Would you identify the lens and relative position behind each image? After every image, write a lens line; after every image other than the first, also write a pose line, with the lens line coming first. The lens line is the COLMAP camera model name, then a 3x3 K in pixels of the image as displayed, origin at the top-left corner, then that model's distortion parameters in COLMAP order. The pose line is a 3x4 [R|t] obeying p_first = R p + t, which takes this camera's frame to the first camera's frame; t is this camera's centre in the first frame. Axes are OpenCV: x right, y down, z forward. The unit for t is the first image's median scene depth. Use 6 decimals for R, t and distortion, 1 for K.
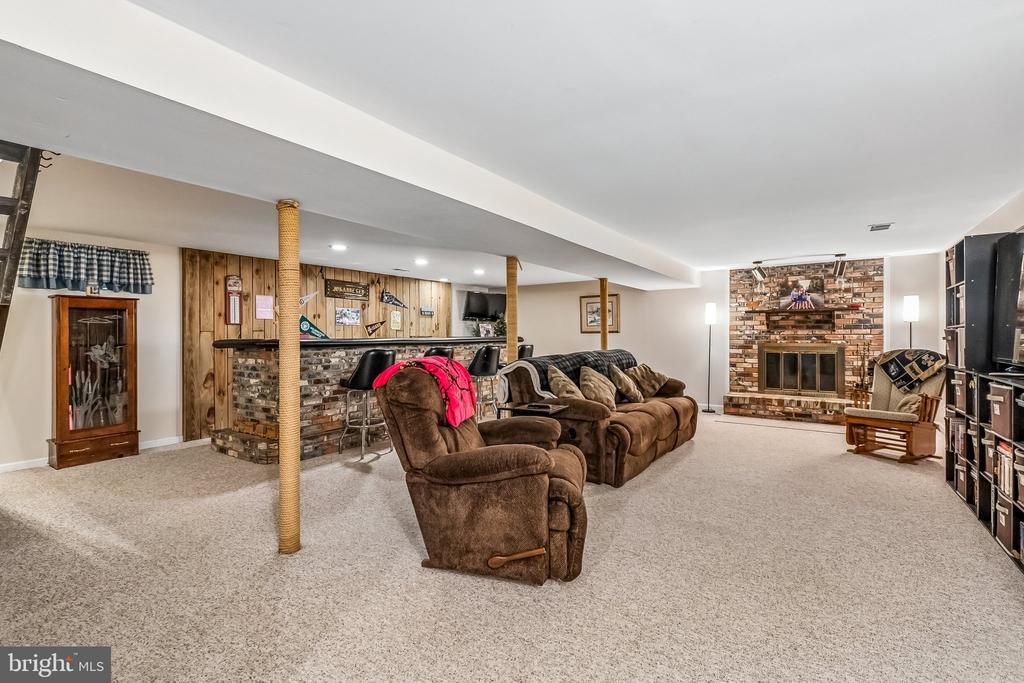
lens RADIAL K [[458.7, 0, 513.7], [0, 458.7, 336.5], [0, 0, 1]] dist [0.011376, -0.004966]
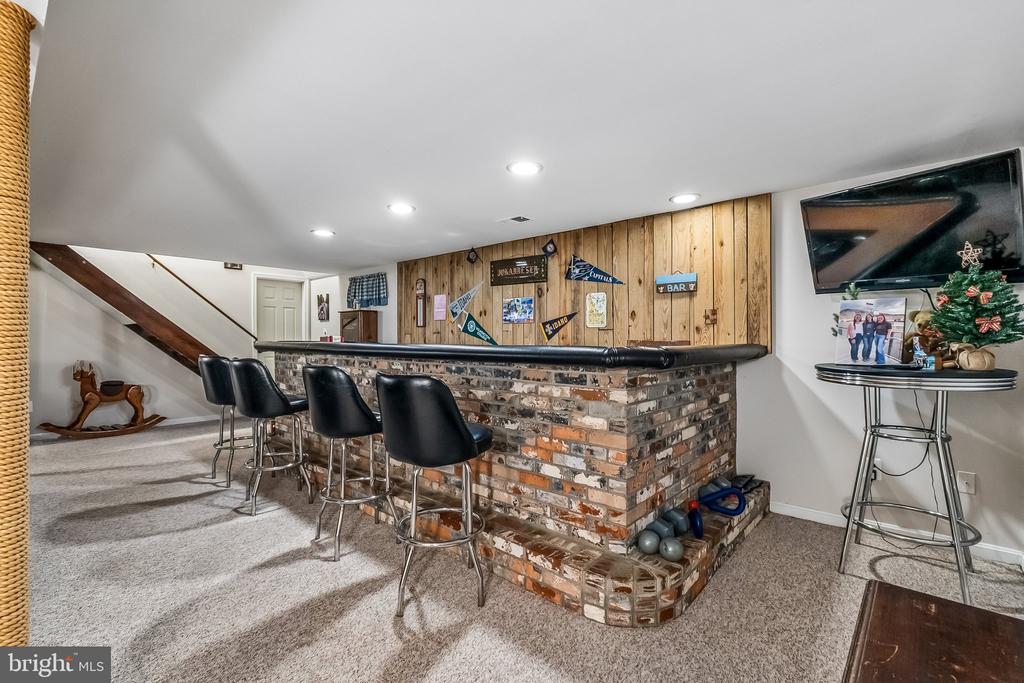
lens RADIAL K [[458.7, 0, 519.9], [0, 458.7, 338.4], [0, 0, 1]] dist [0.011376, -0.004966]
pose [[-0.113520, 0.006749, -0.993513, 0.508427], [-0.003273, 0.999969, 0.007167, -0.011399], [0.993530, 0.004065, -0.113495, 1.774724]]
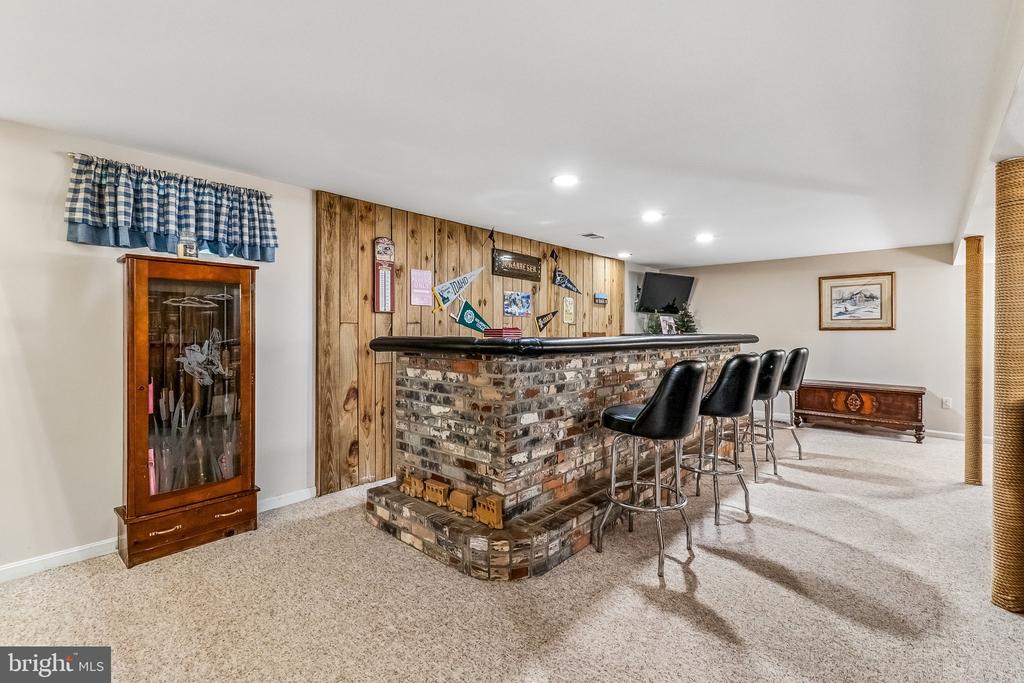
lens RADIAL K [[458.7, 0, 515.3], [0, 458.7, 336.1], [0, 0, 1]] dist [0.011376, -0.004966]
pose [[0.991533, 0.010547, -0.129428, -0.448368], [-0.009294, 0.999904, 0.010283, -0.002344], [0.129524, -0.008994, 0.991536, 0.501295]]
